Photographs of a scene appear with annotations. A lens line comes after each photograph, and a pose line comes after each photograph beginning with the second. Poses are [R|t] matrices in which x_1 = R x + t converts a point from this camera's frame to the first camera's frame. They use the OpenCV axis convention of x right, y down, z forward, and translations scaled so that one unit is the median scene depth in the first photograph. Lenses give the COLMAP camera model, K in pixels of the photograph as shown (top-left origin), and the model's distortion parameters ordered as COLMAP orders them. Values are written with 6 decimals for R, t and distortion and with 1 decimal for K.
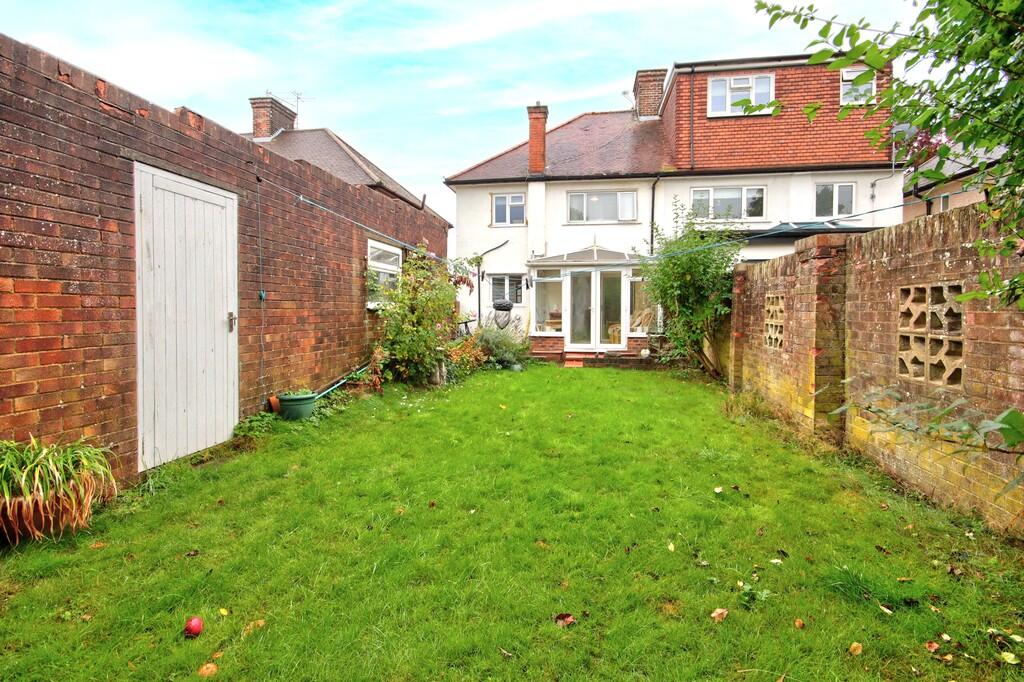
lens RADIAL K [[490.0, 0, 514.7], [0, 490.0, 325.6], [0, 0, 1]] dist [-0.000082, -0.000577]
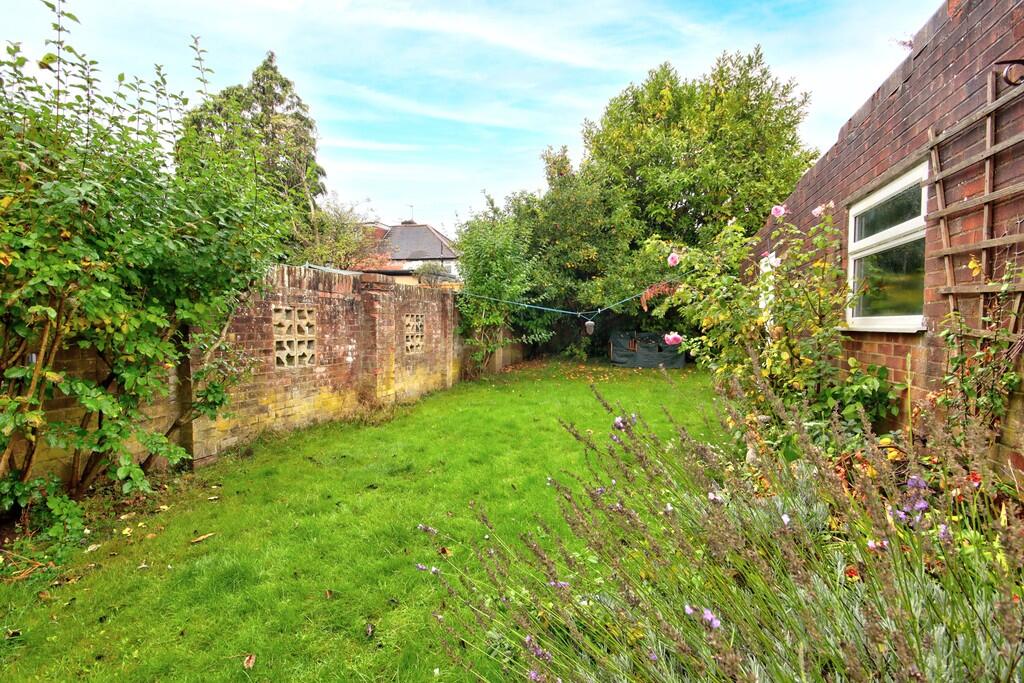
lens RADIAL K [[490.0, 0, 514.7], [0, 490.0, 326.1], [0, 0, 1]] dist [-0.000082, -0.000577]
pose [[-0.993977, -0.016622, 0.108323, 0.050939], [-0.012311, 0.999110, 0.040345, -0.091075], [-0.108897, 0.038768, -0.993297, 2.431463]]
